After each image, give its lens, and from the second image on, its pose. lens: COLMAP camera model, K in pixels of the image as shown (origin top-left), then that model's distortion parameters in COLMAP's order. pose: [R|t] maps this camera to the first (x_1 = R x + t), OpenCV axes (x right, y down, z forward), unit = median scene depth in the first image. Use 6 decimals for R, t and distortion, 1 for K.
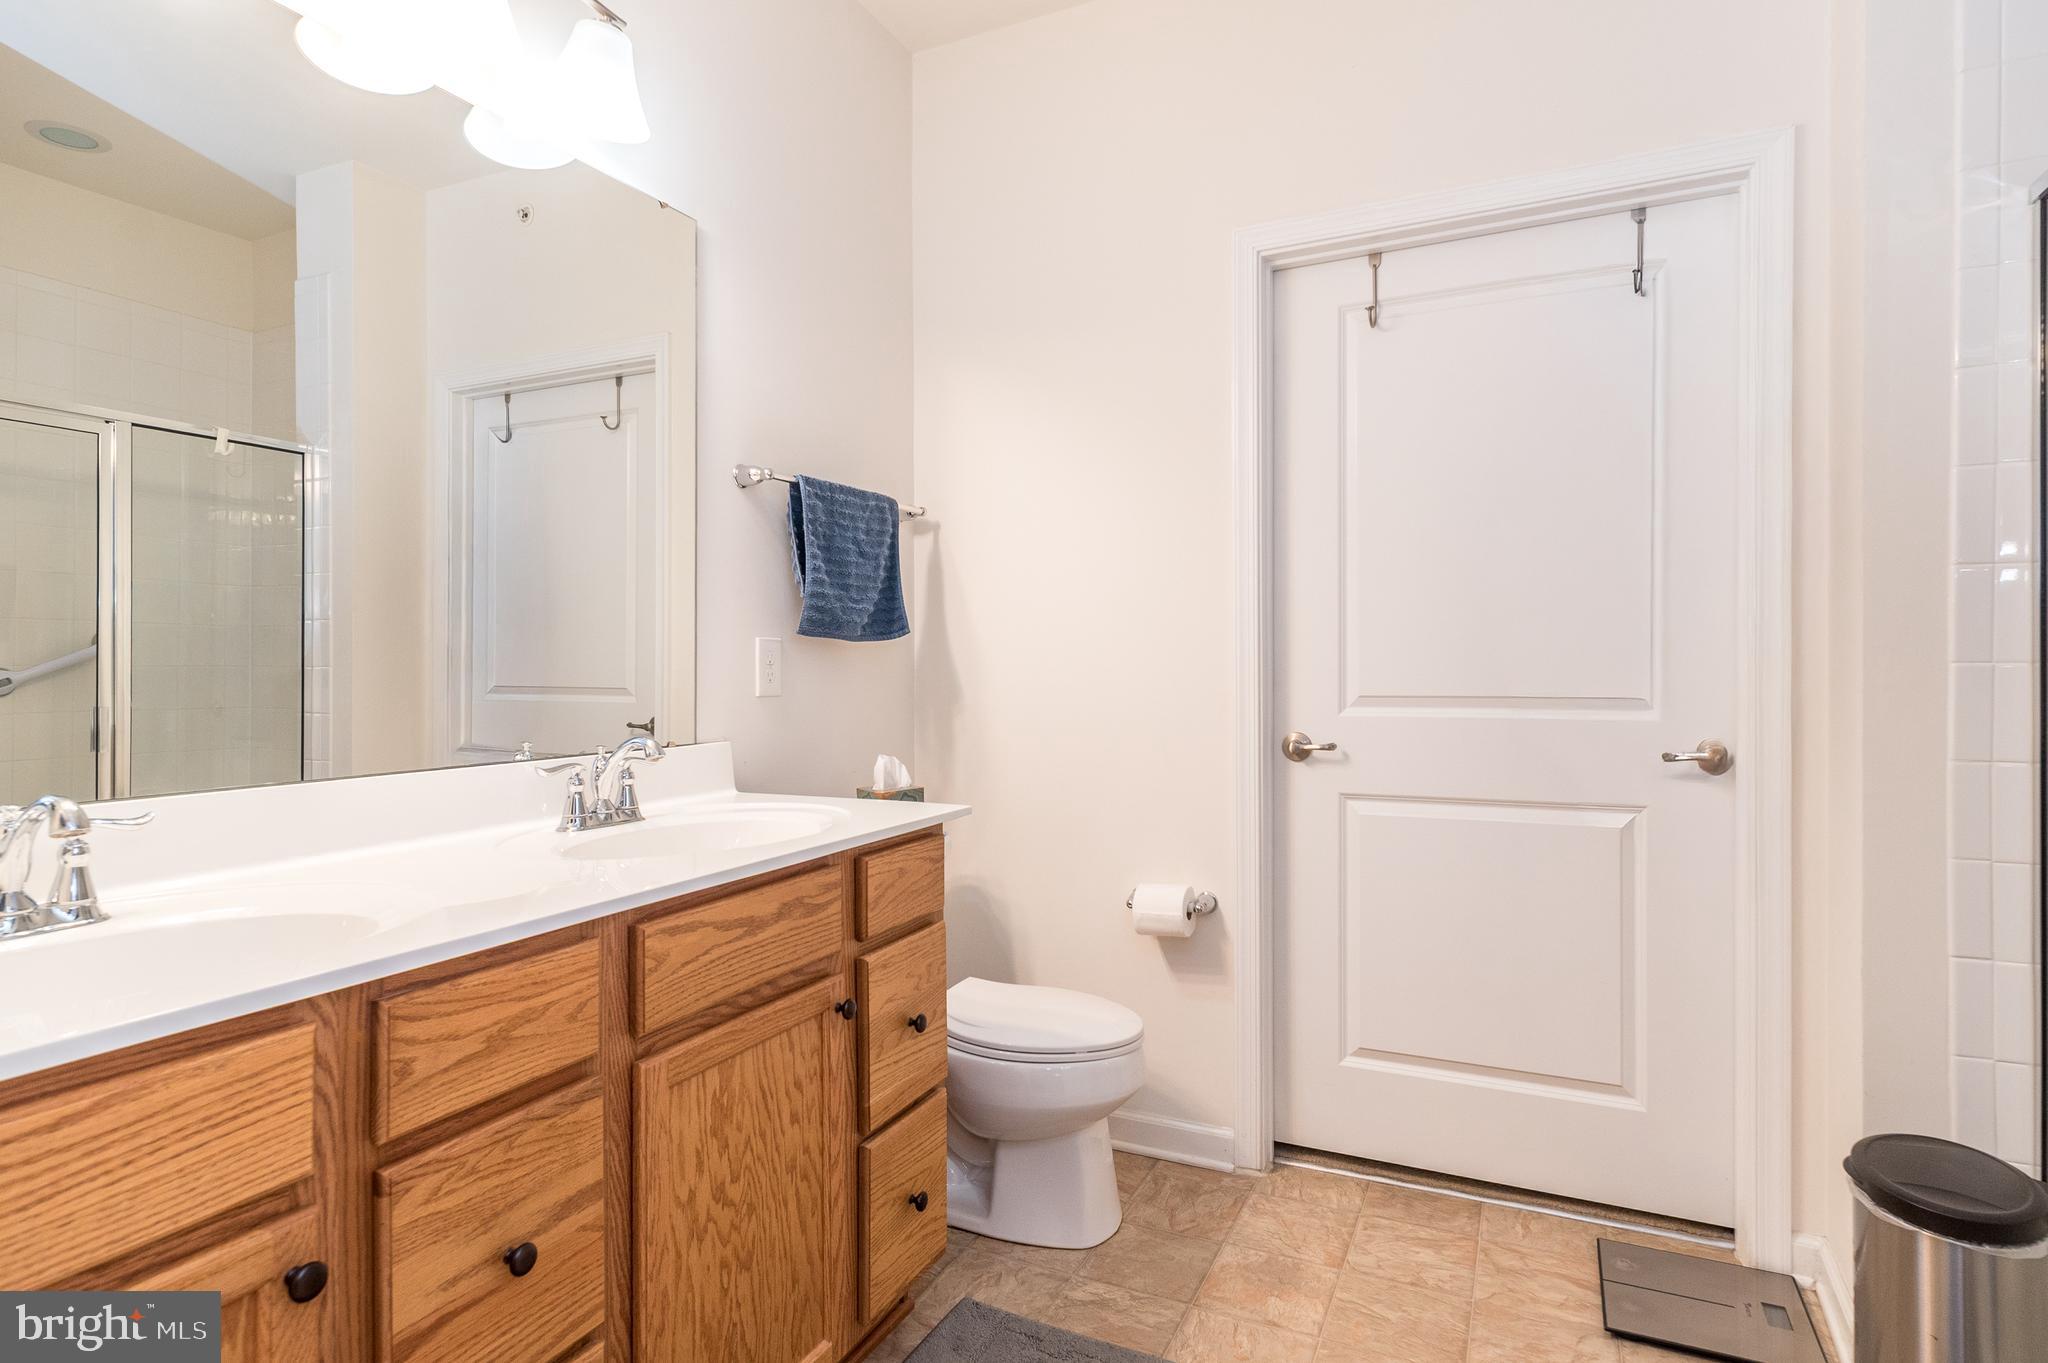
lens RADIAL K [[1092.9, 0, 1022.4], [0, 1092.9, 627.6], [0, 0, 1]] dist [0.006778, -0.000190]
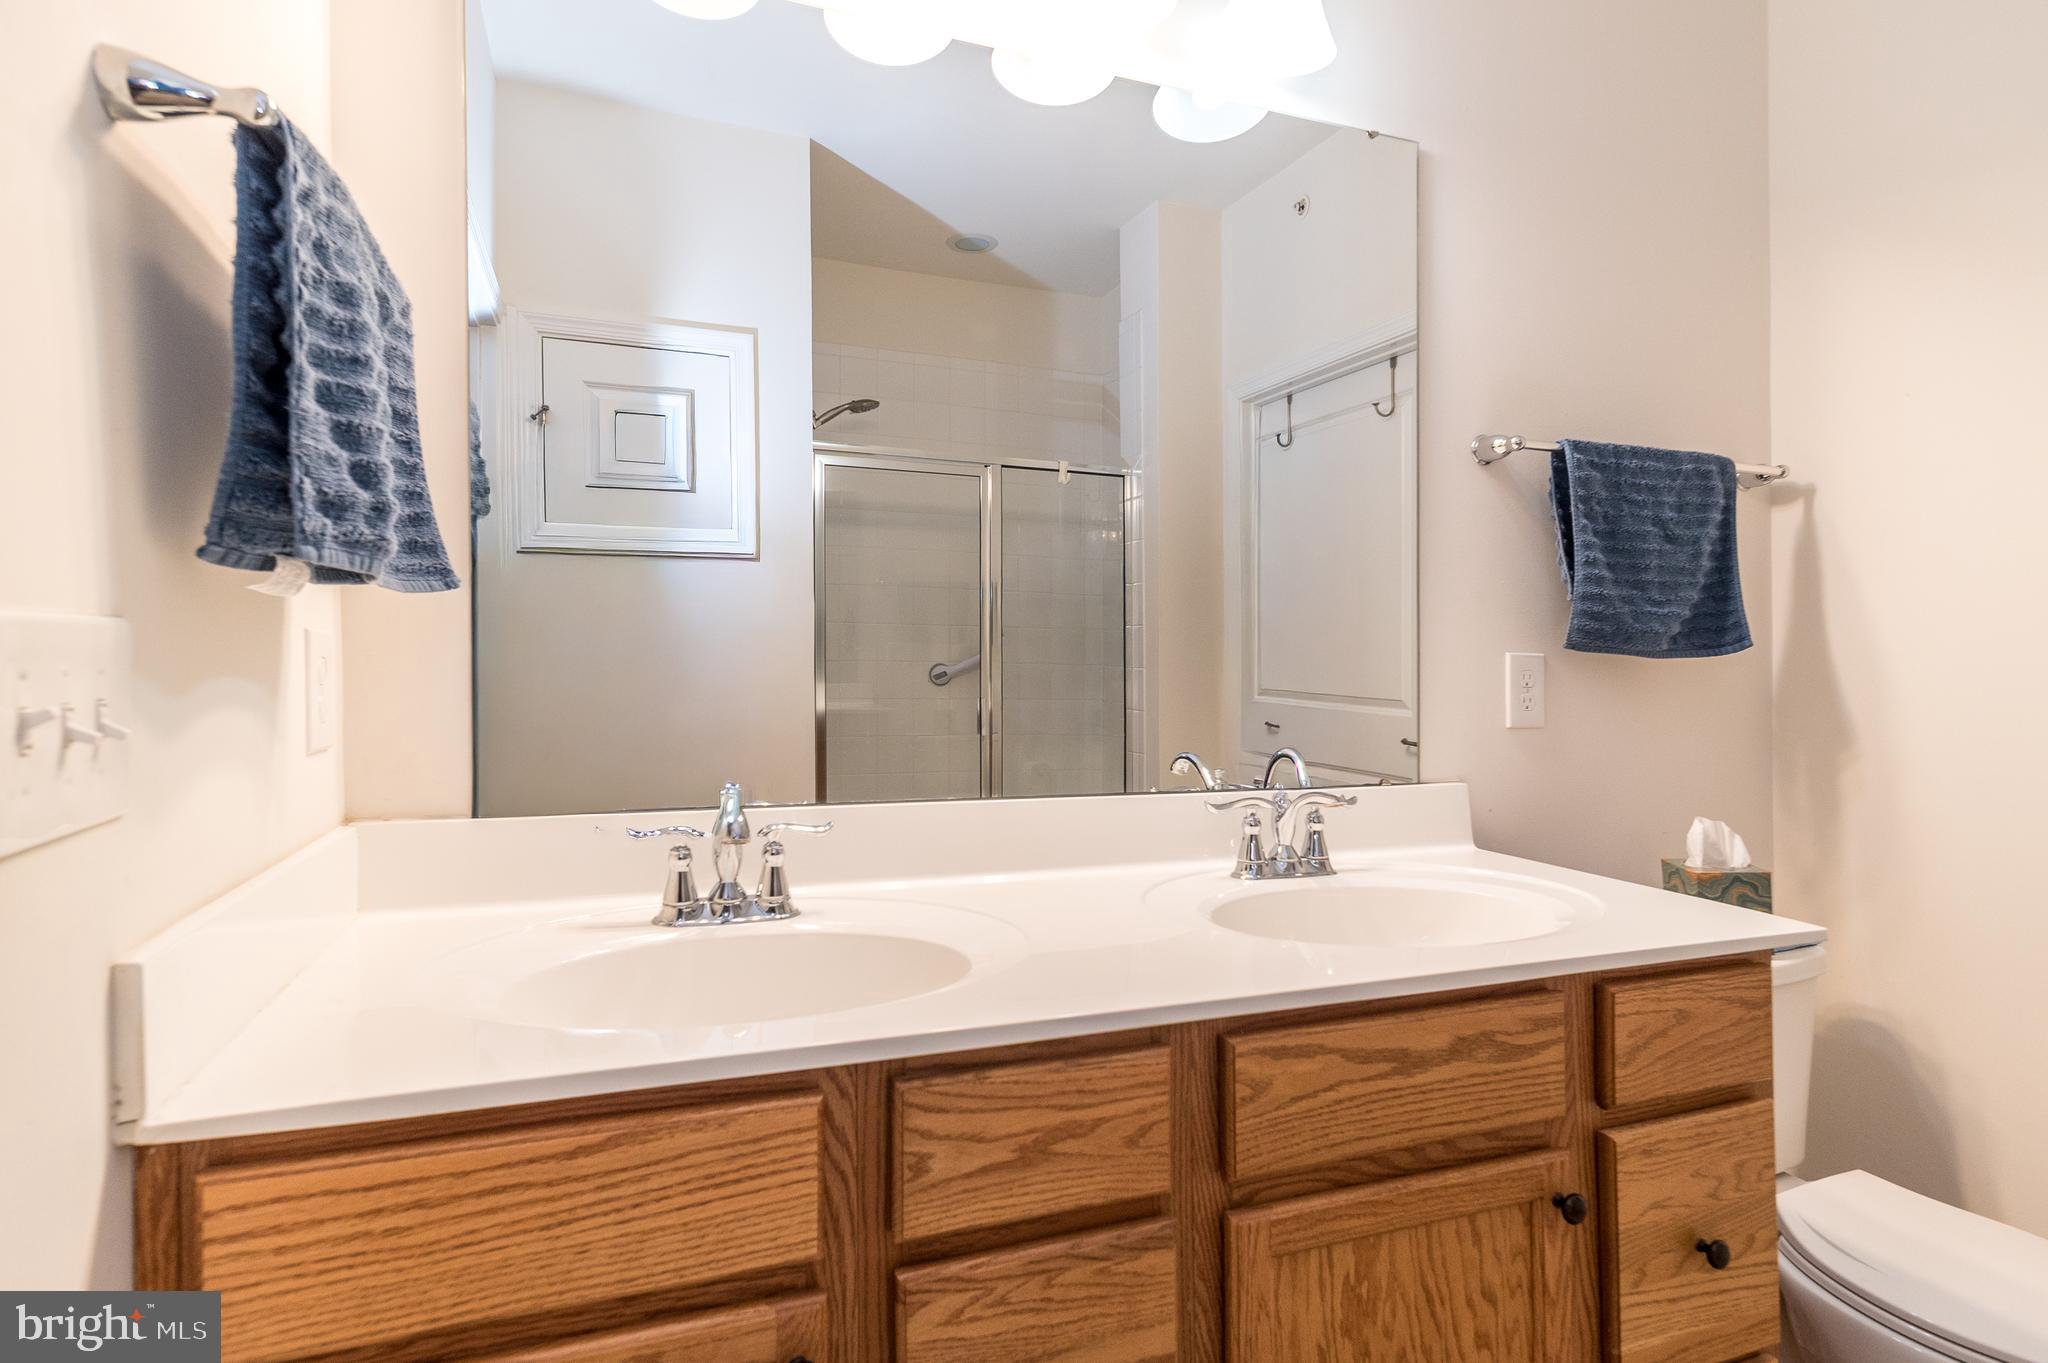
lens RADIAL K [[1092.9, 0, 1022.4], [0, 1092.9, 627.6], [0, 0, 1]] dist [0.006778, -0.000190]
pose [[0.726907, -0.002897, -0.686730, 0.071627], [0.006015, 0.999980, 0.002148, -0.020875], [0.686710, -0.005692, 0.726909, 0.303544]]
